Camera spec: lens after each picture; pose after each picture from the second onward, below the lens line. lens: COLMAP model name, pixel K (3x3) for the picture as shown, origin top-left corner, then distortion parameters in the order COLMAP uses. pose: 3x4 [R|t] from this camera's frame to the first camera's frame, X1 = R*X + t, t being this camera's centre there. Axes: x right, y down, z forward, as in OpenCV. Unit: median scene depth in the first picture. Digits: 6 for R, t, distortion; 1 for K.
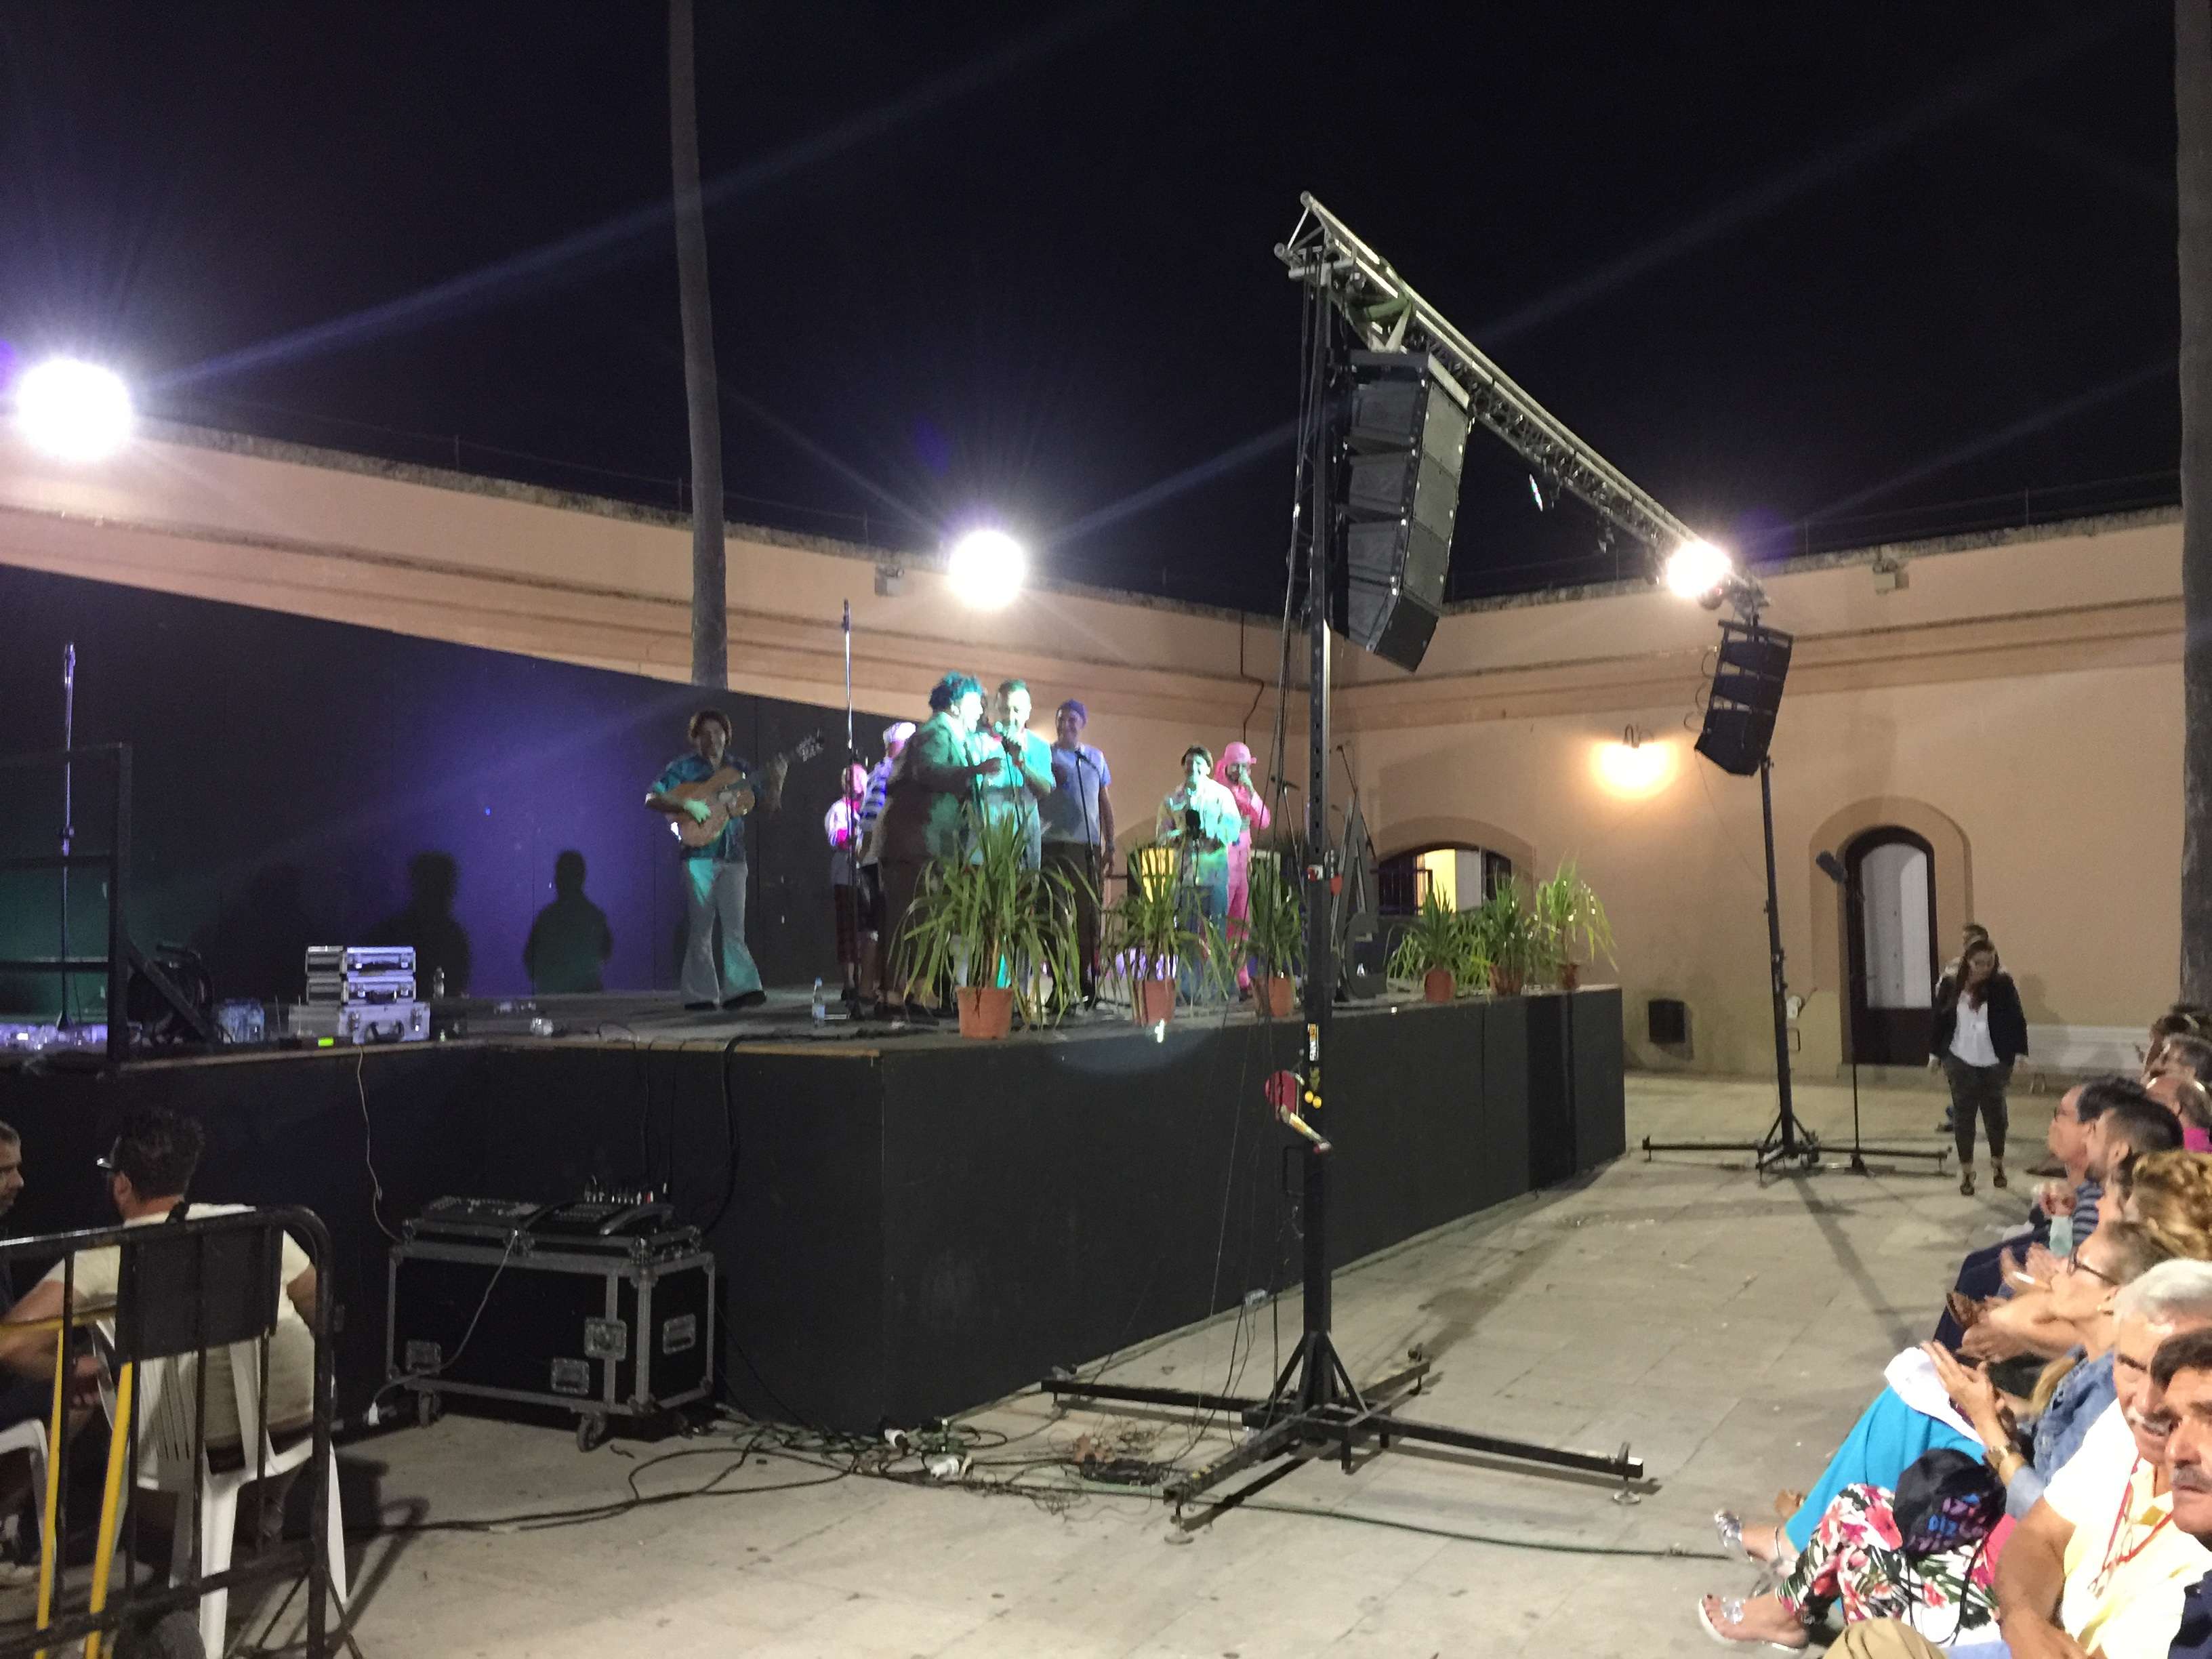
lens RADIAL K [[1879.2, 0, 1103.7], [0, 1879.2, 824.5], [0, 0, 1]] dist [-0.009165, -0.005695]
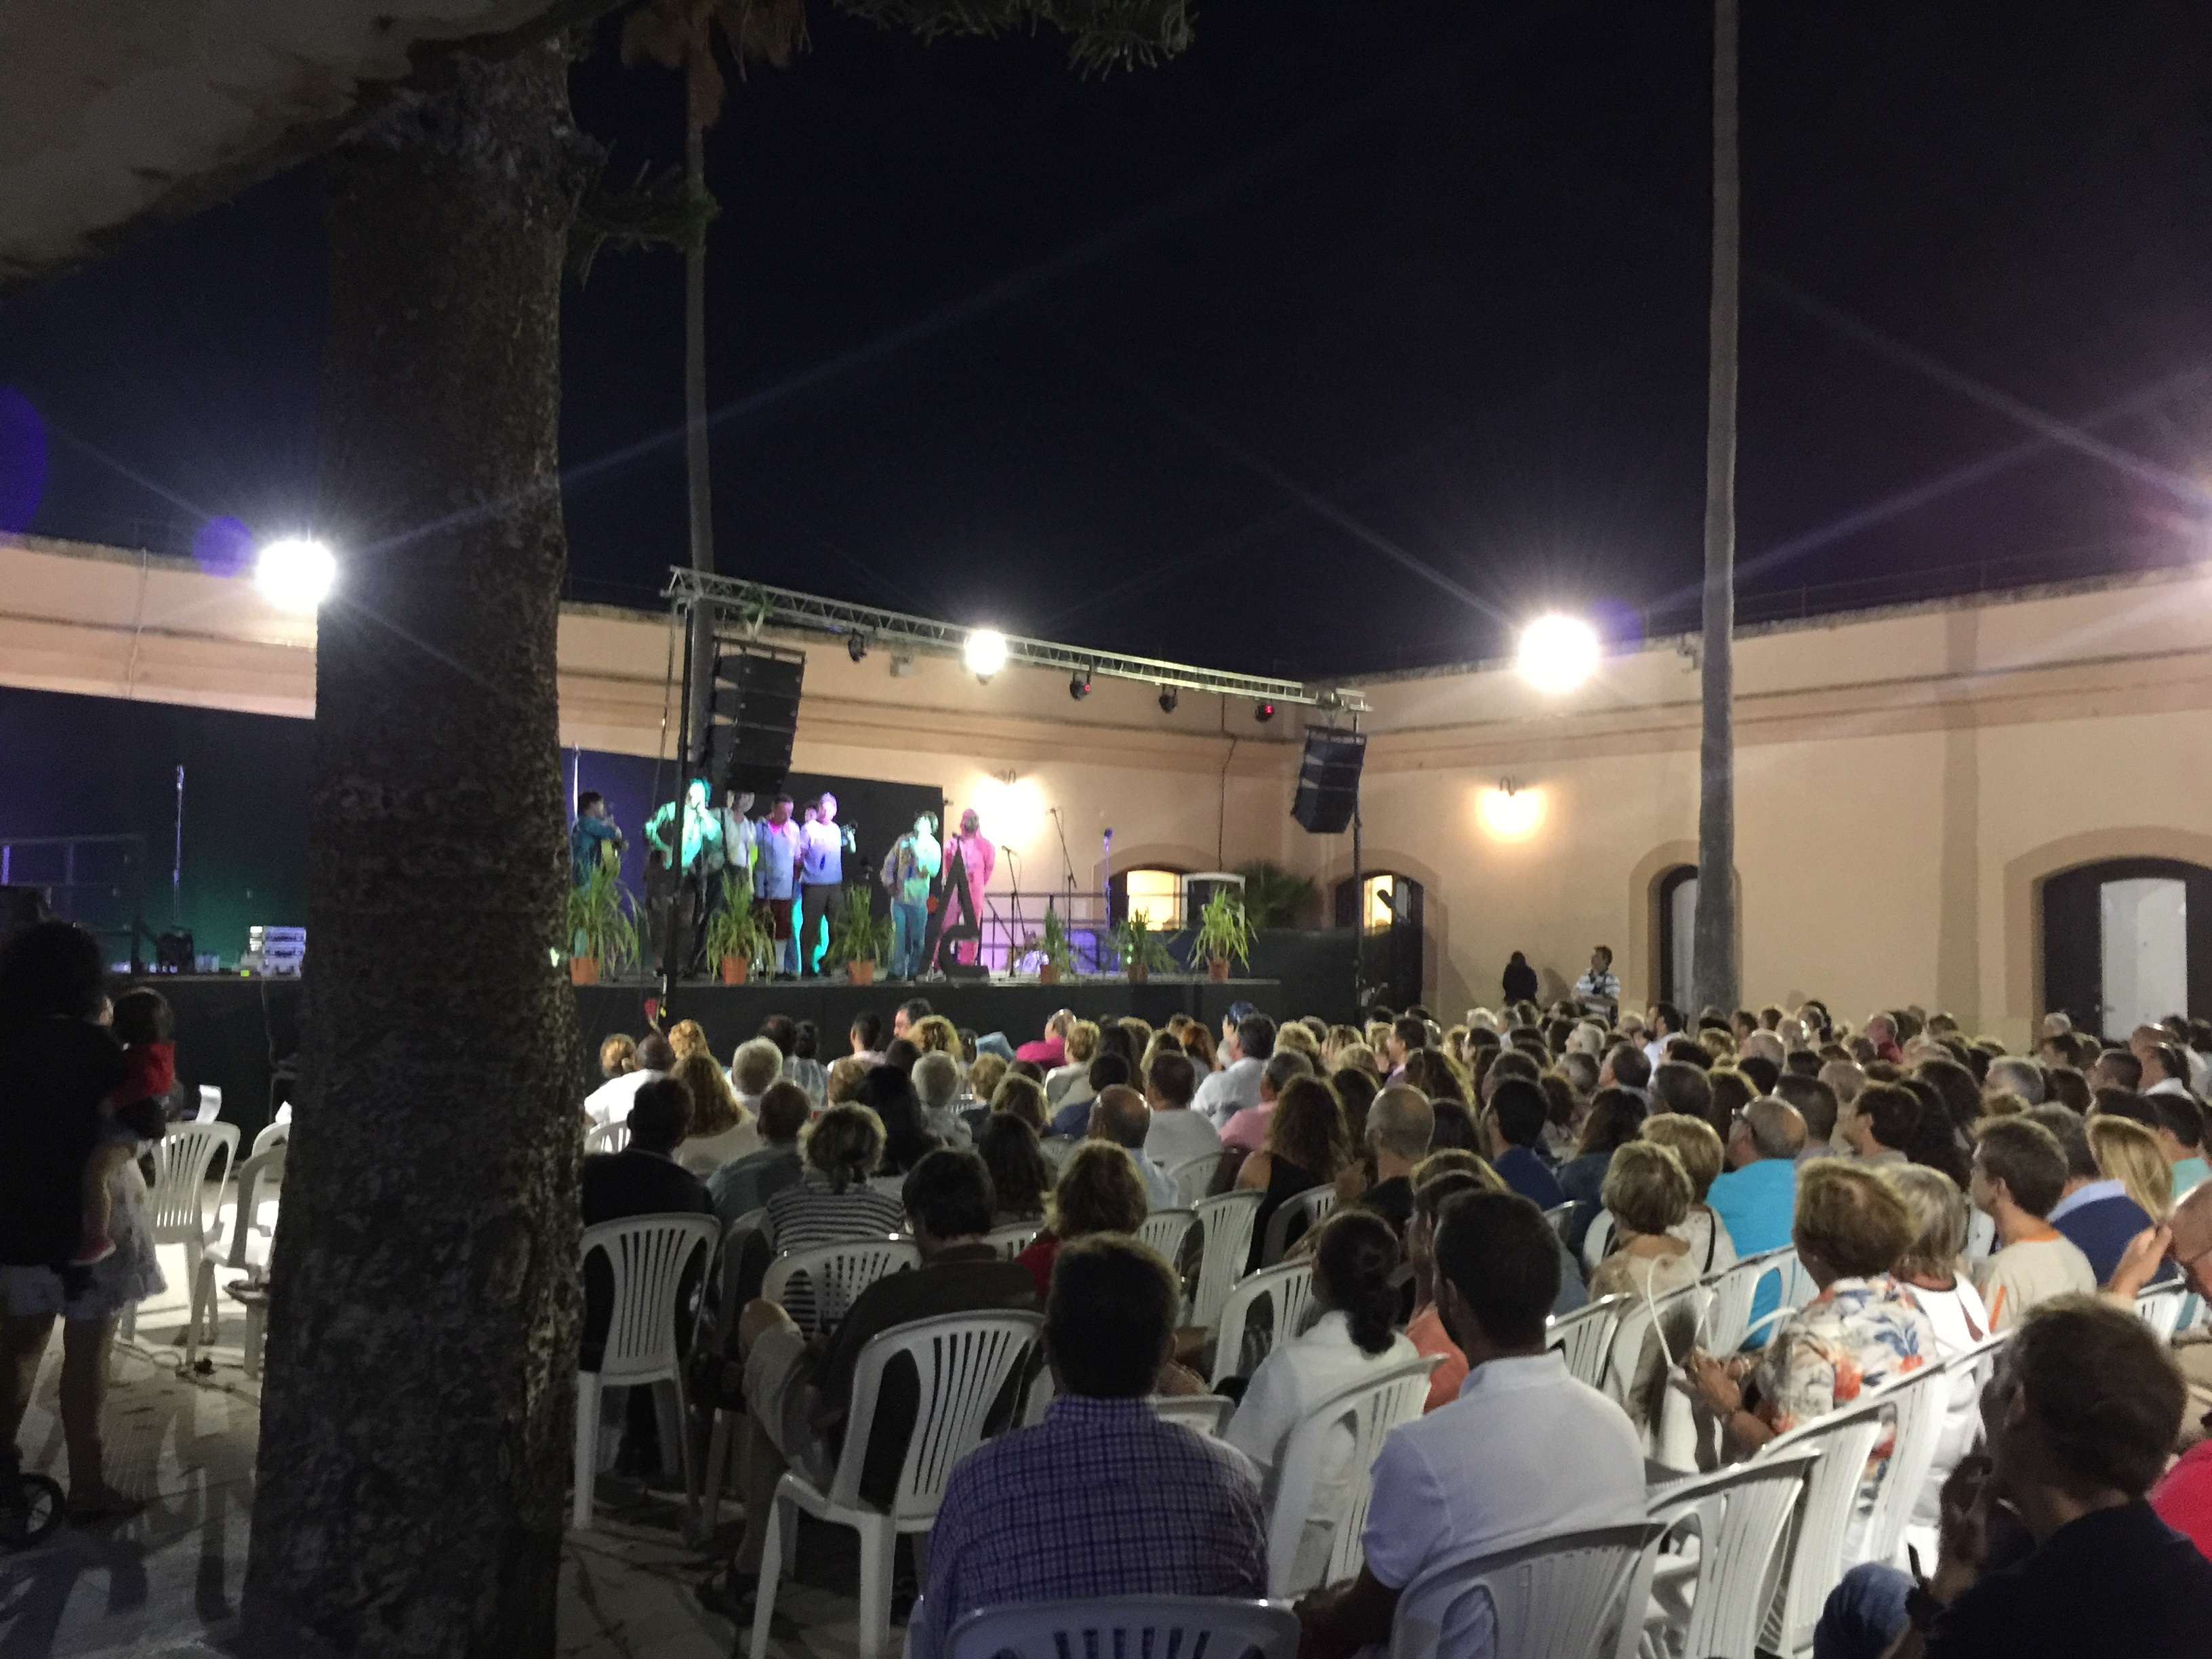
lens RADIAL K [[1879.2, 0, 1108.2], [0, 1879.2, 836.5], [0, 0, 1]] dist [-0.009165, -0.005695]
pose [[0.979318, 0.014577, -0.201801, 0.306681], [-0.013675, 0.999889, 0.005865, -0.019809], [0.201864, -0.002984, 0.979409, -0.273712]]
